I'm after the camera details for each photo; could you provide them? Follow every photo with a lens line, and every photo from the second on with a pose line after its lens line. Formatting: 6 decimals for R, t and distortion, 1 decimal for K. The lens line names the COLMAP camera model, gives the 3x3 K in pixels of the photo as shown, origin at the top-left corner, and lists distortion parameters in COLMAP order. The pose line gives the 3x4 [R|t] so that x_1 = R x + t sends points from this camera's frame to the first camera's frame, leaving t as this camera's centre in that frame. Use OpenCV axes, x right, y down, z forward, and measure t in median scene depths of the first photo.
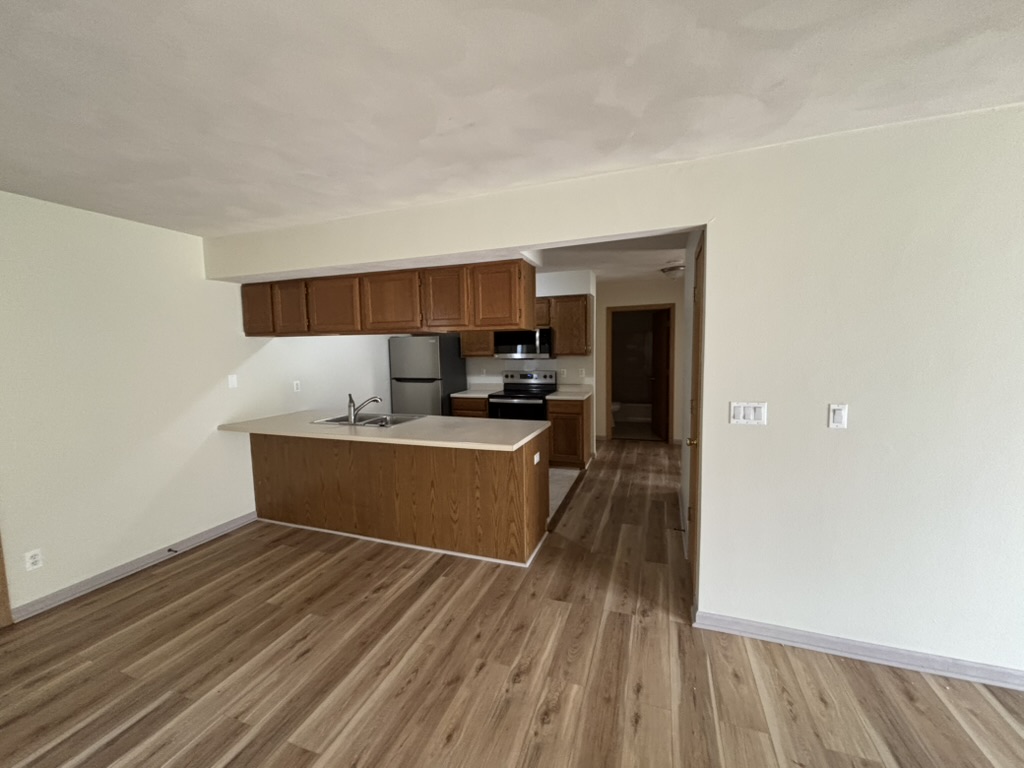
lens RADIAL K [[410.4, 0, 508.0], [0, 410.4, 379.2], [0, 0, 1]] dist [0.001868, 0.000310]
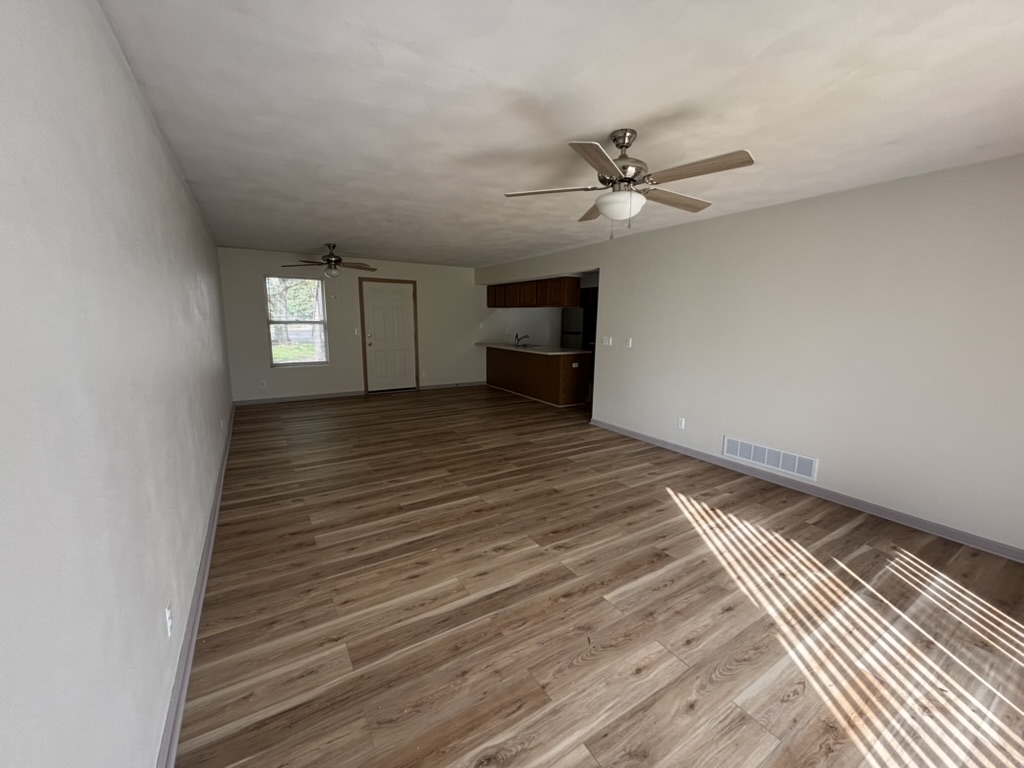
lens RADIAL K [[410.4, 0, 516.6], [0, 410.4, 384.7], [0, 0, 1]] dist [0.001868, 0.000310]
pose [[0.791888, 0.126176, -0.597489, 1.243931], [-0.075611, 0.991151, 0.109096, 0.084492], [0.605968, -0.041215, 0.794421, -1.033624]]
